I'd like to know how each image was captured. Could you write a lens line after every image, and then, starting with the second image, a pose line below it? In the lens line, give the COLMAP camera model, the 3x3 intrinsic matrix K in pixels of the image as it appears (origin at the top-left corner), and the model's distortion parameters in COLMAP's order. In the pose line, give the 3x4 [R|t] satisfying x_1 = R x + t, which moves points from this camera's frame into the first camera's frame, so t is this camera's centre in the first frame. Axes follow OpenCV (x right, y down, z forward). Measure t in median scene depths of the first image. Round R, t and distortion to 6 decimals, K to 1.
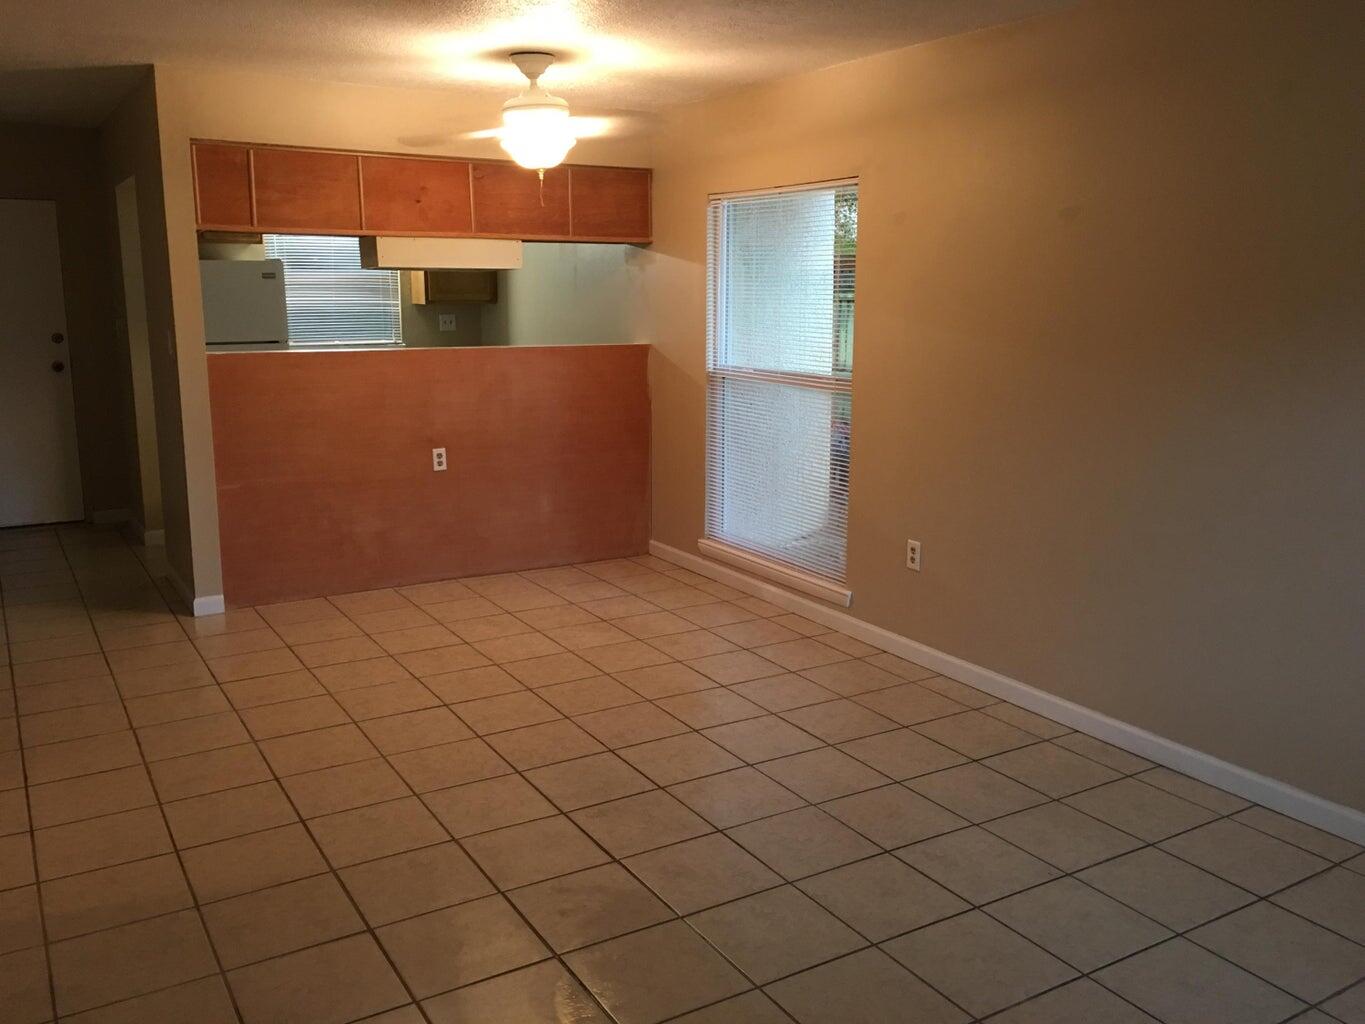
lens RADIAL K [[1148.1, 0, 686.2], [0, 1148.1, 505.9], [0, 0, 1]] dist [0.050557, -0.071061]
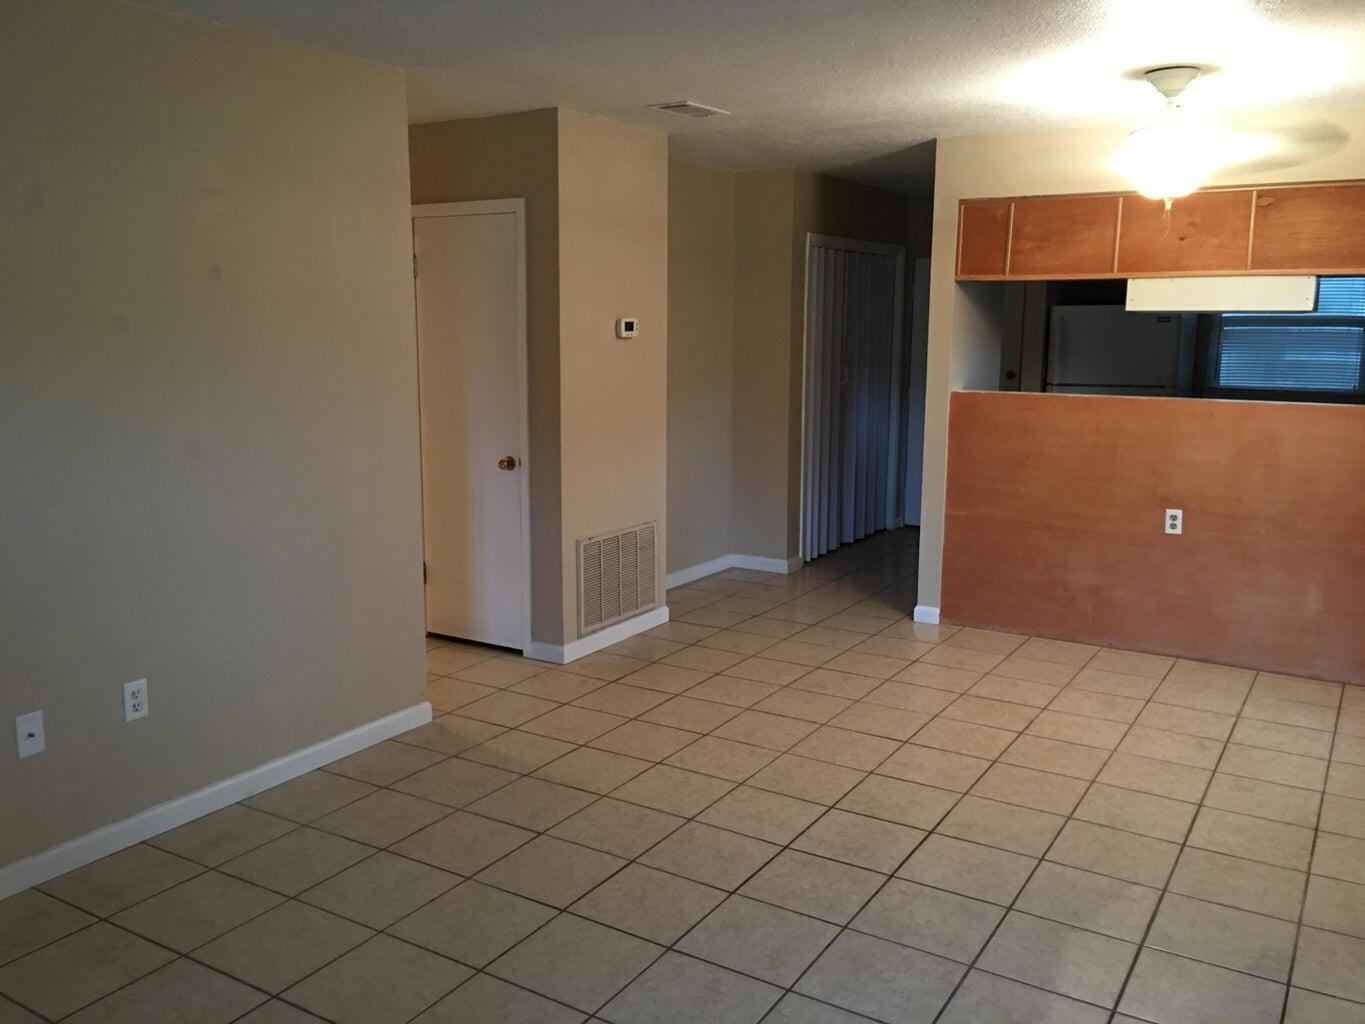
lens RADIAL K [[1150.0, 0, 678.5], [0, 1150.0, 515.6], [0, 0, 1]] dist [0.032148, -0.023968]
pose [[0.449220, 0.148962, -0.880916, 0.470152], [-0.173099, 0.981830, 0.077755, -0.055875], [0.876492, 0.117557, 0.466843, 0.271398]]
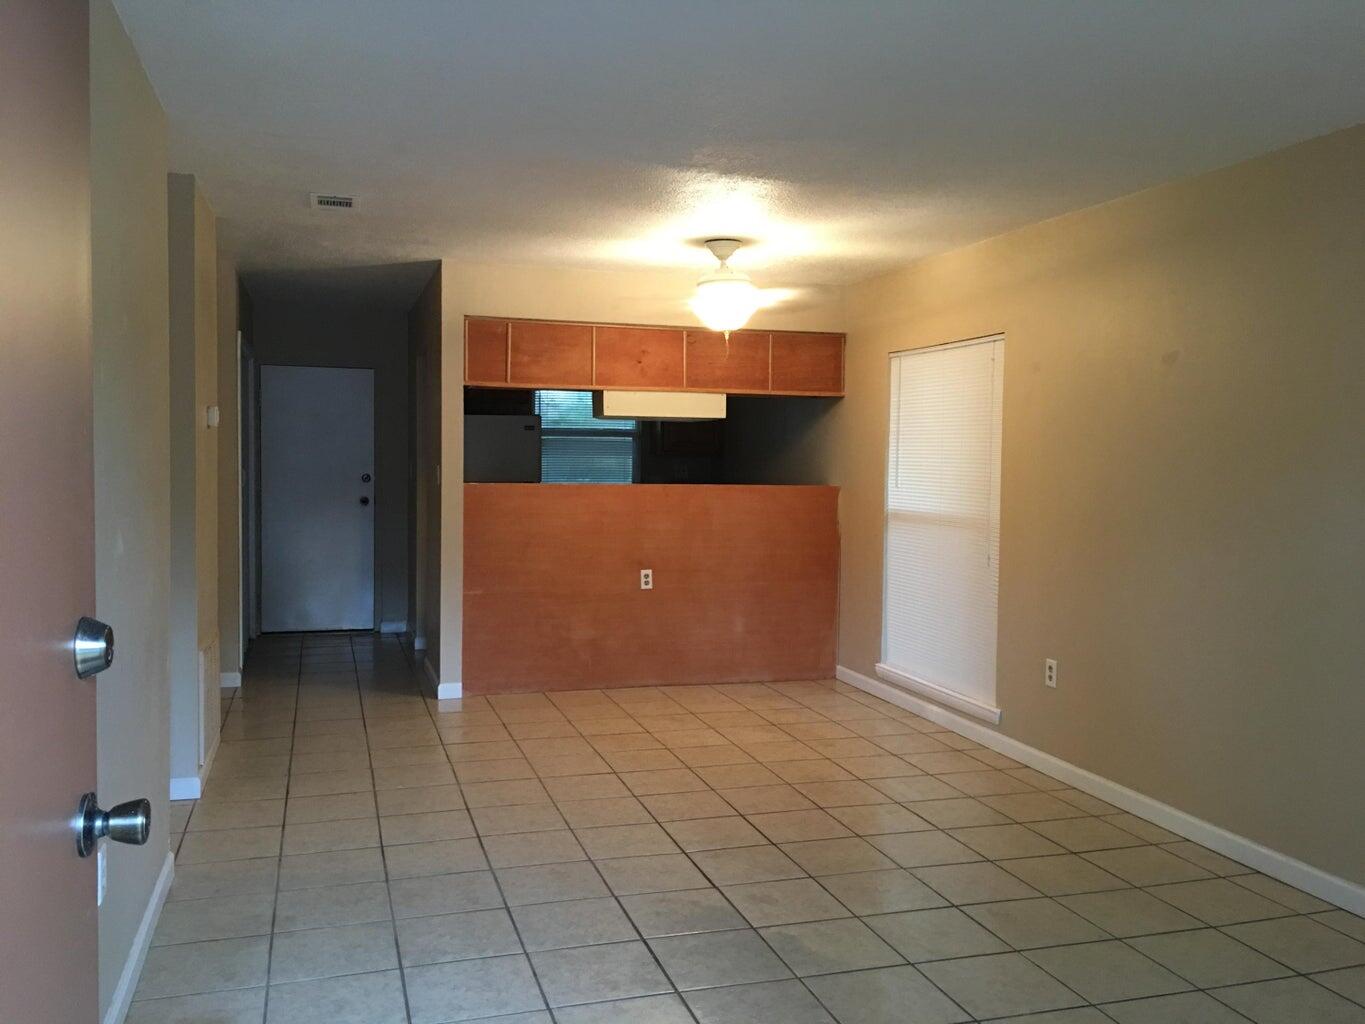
lens RADIAL K [[1150.0, 0, 683.8], [0, 1150.0, 507.3], [0, 0, 1]] dist [0.032148, -0.023968]
pose [[0.969826, 0.018983, -0.243057, 0.115415], [-0.054636, 0.988529, -0.140800, 0.055632], [0.237596, 0.149832, 0.959739, -0.124256]]
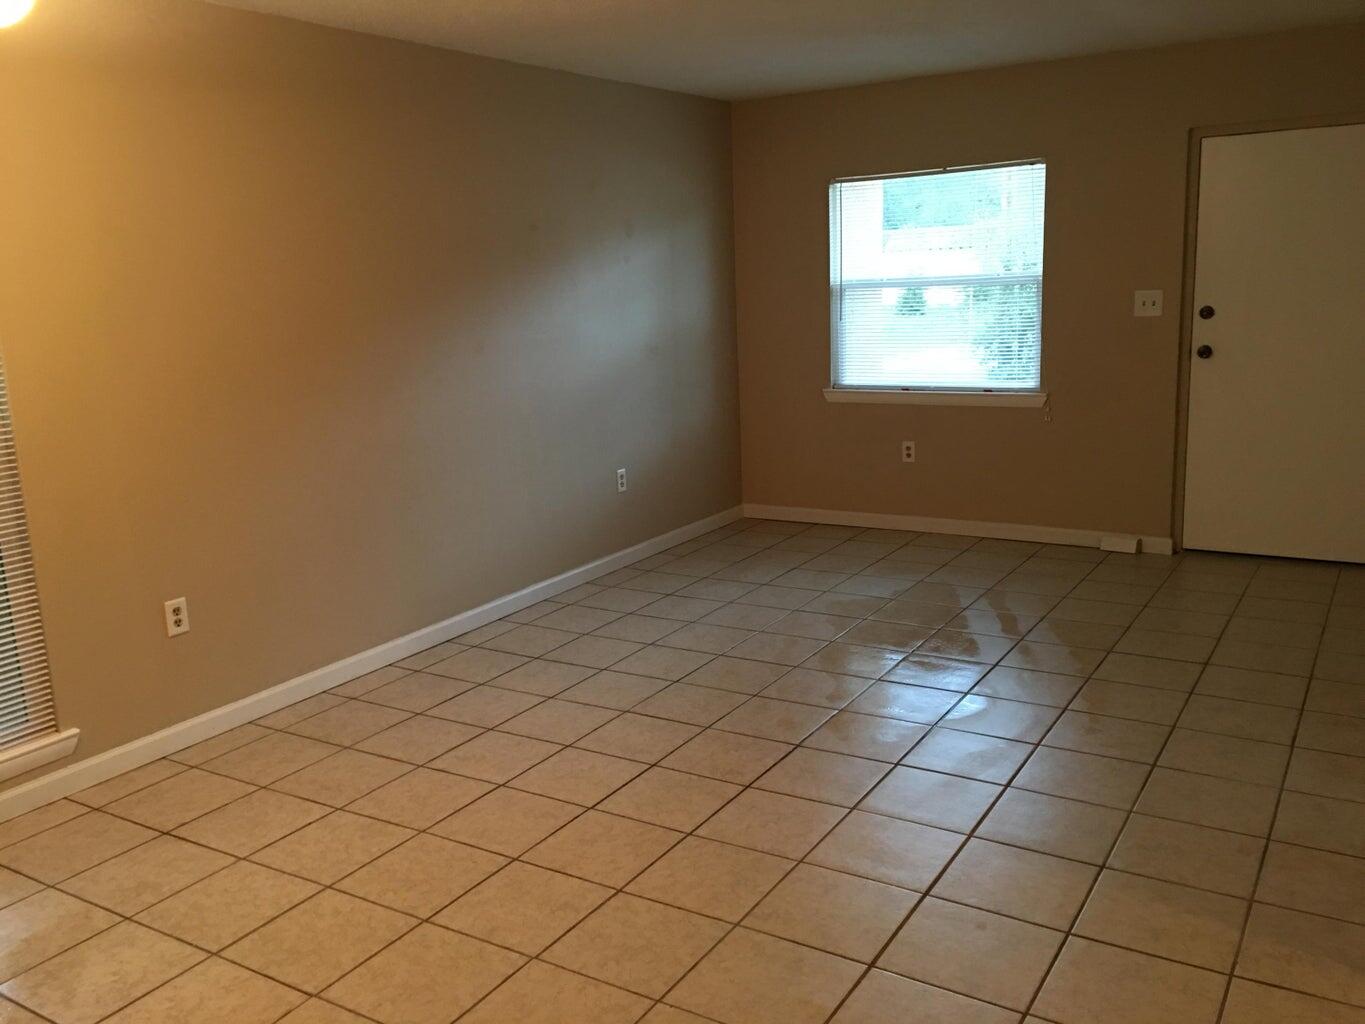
lens RADIAL K [[1148.1, 0, 673.0], [0, 1148.1, 512.5], [0, 0, 1]] dist [0.050557, -0.071061]
pose [[-0.437056, -0.172536, 0.882731, -0.615583], [0.212959, 0.933672, 0.287933, -0.173209], [-0.873860, 0.313828, -0.371324, 0.904142]]
